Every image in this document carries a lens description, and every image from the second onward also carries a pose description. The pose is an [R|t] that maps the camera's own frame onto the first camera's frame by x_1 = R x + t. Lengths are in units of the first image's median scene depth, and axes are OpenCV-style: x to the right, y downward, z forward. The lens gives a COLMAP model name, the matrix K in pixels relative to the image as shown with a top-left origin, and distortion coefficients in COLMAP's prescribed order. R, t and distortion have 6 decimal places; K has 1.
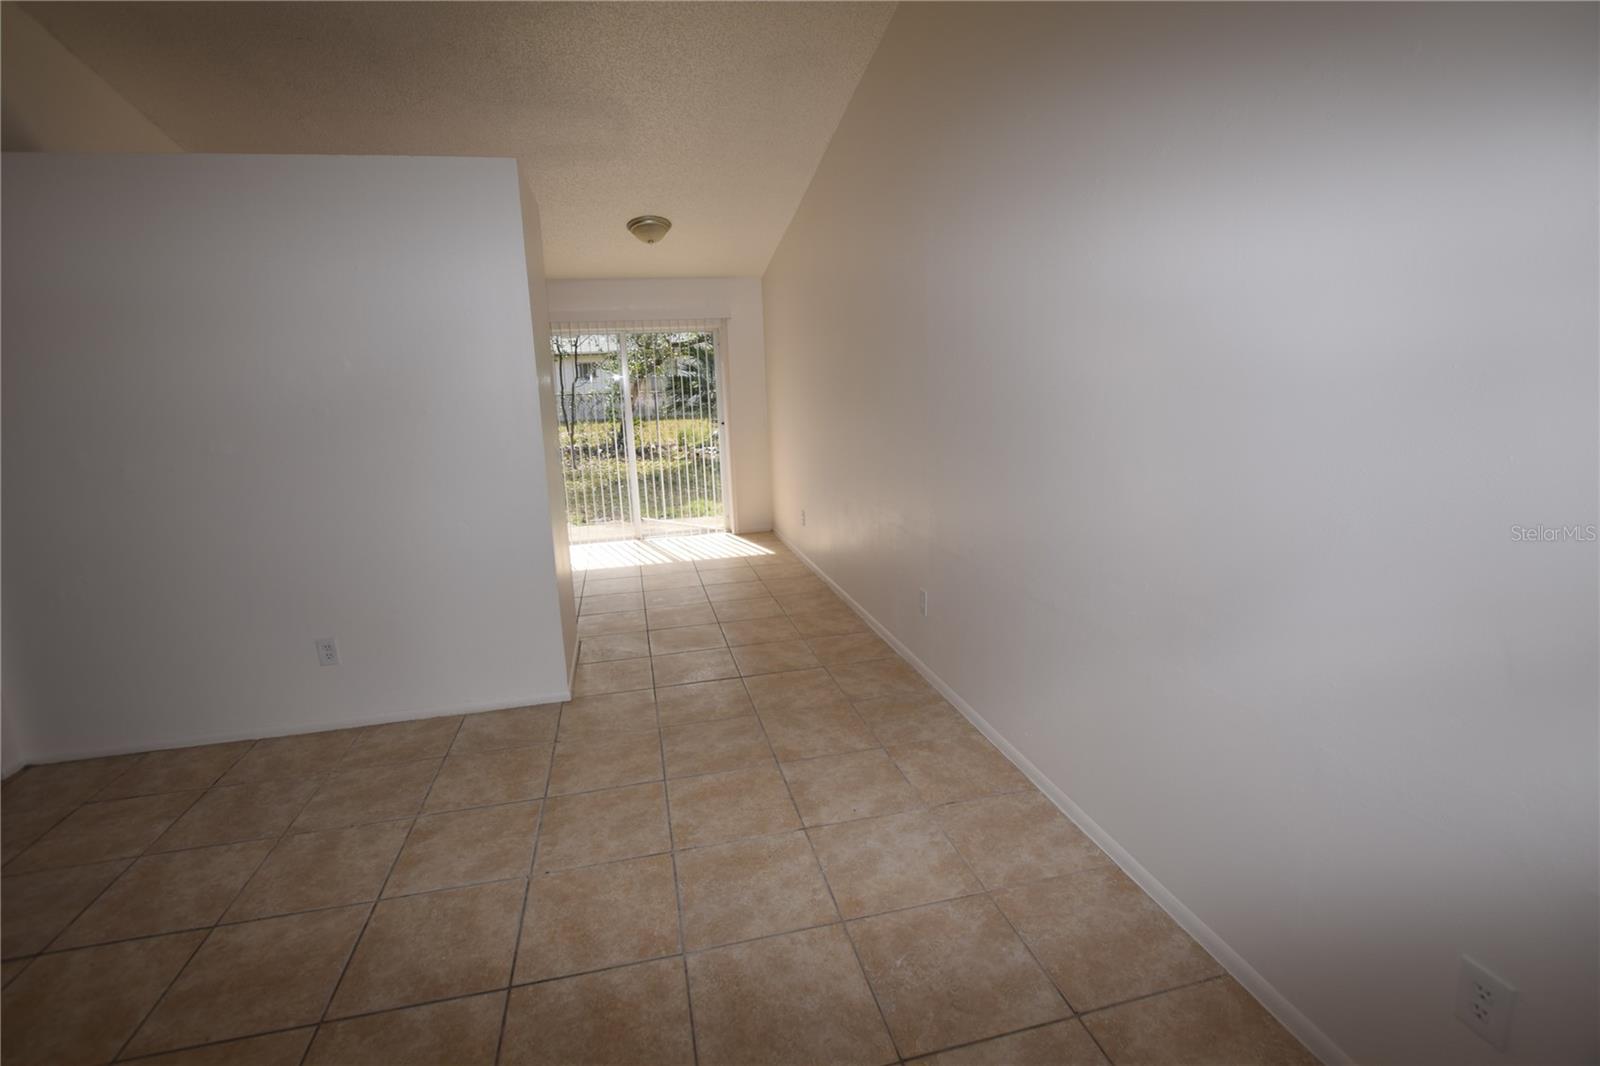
lens RADIAL K [[716.2, 0, 790.4], [0, 716.2, 525.1], [0, 0, 1]] dist [-0.039069, 0.006850]
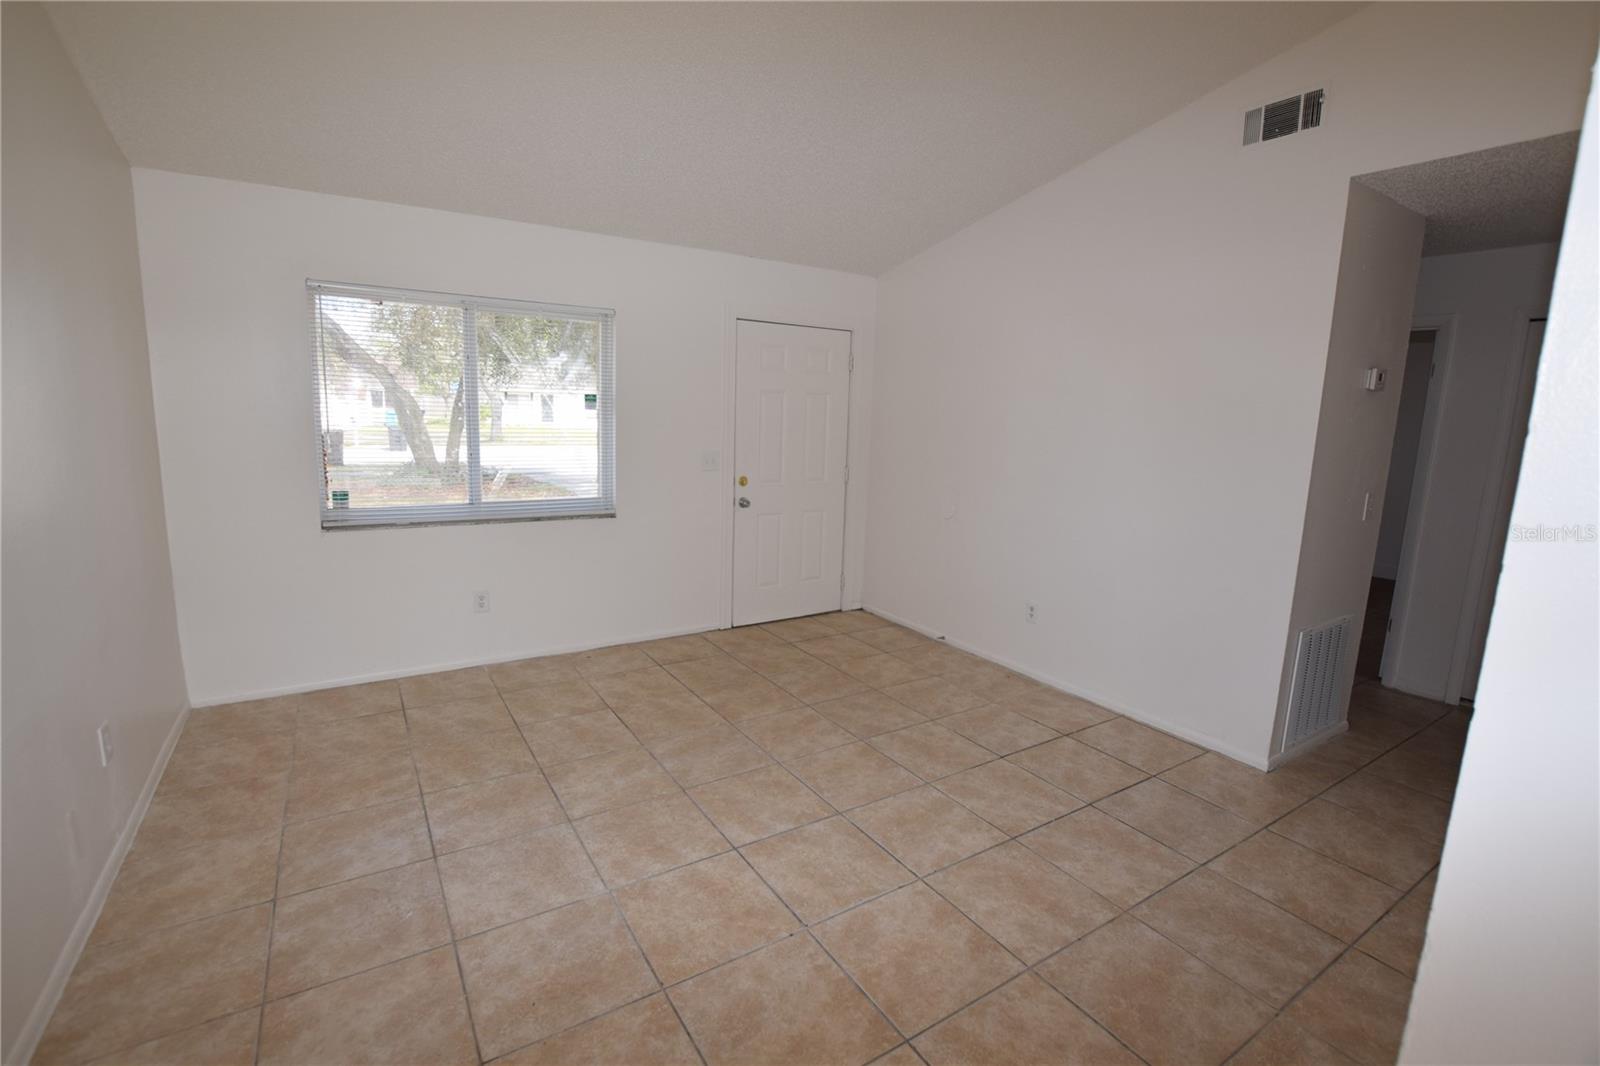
lens RADIAL K [[716.2, 0, 790.4], [0, 716.2, 525.1], [0, 0, 1]] dist [-0.039069, 0.006850]
pose [[-0.945282, 0.060727, -0.320553, -0.075156], [-0.060683, 0.932653, 0.355635, -0.297855], [0.320562, 0.355628, -0.877935, 1.473217]]
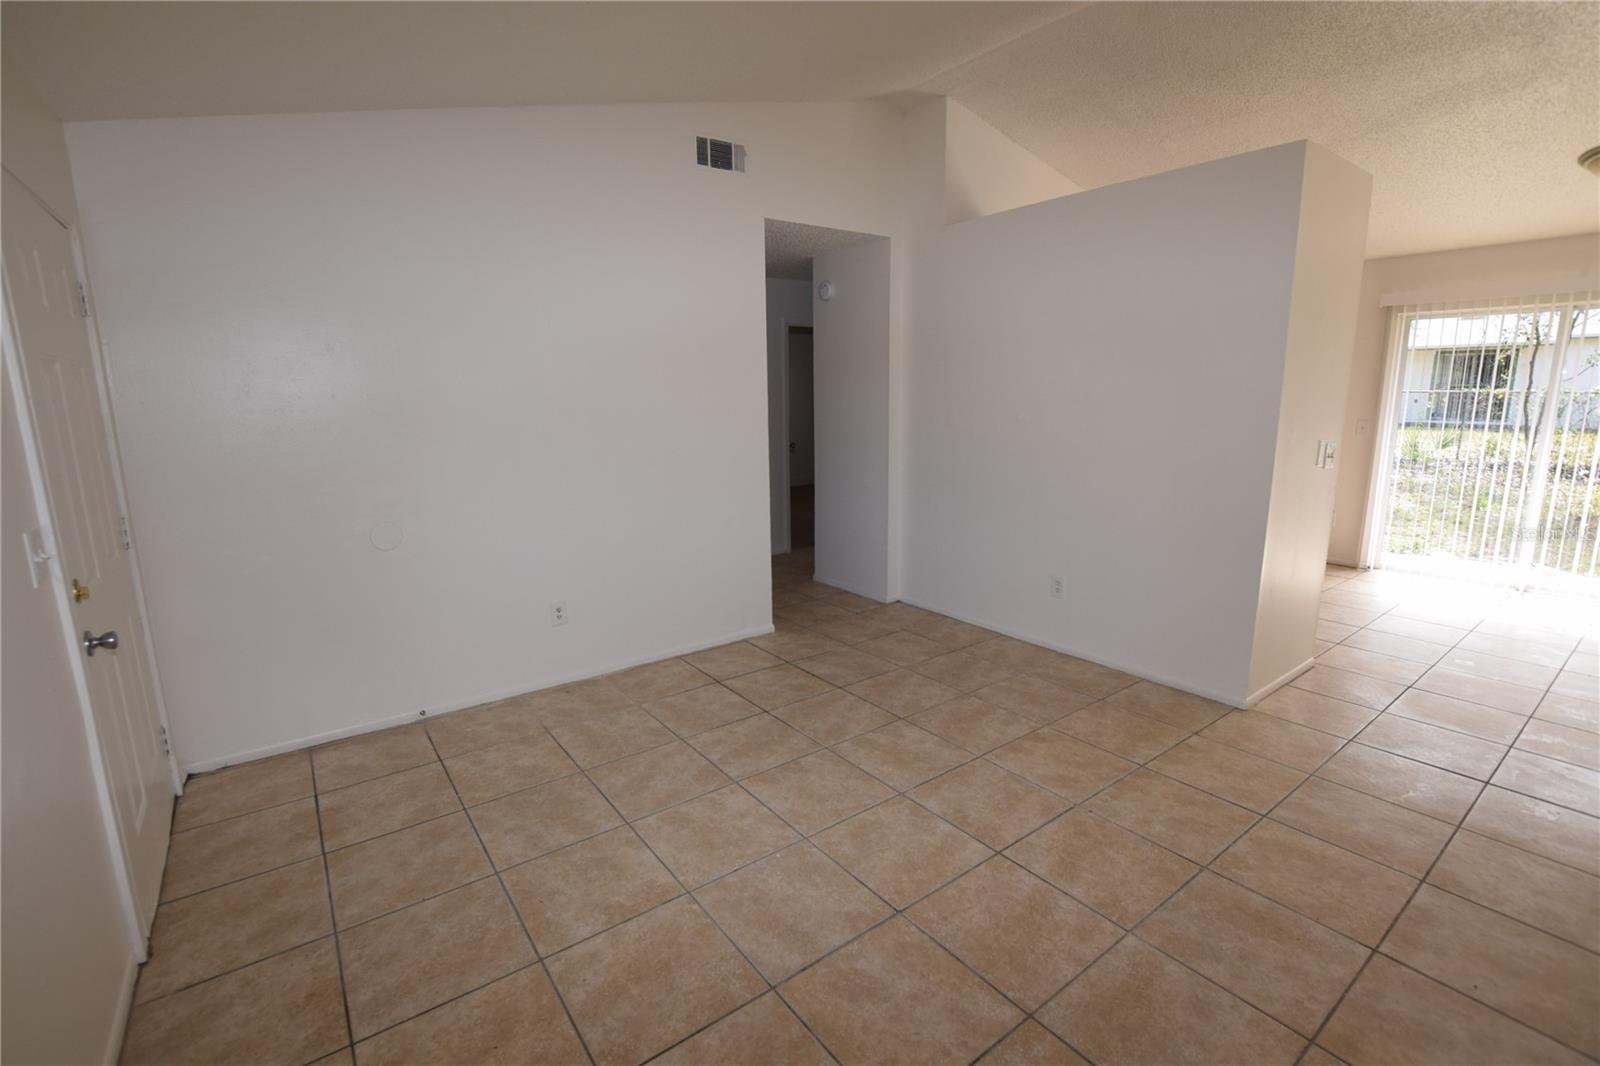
lens RADIAL K [[716.2, 0, 790.4], [0, 716.2, 525.1], [0, 0, 1]] dist [-0.039069, 0.006850]
pose [[0.387421, 0.200791, -0.899771, 0.357944], [-0.182564, 0.973375, 0.138608, -0.018775], [0.903646, 0.110566, 0.413763, 0.047943]]
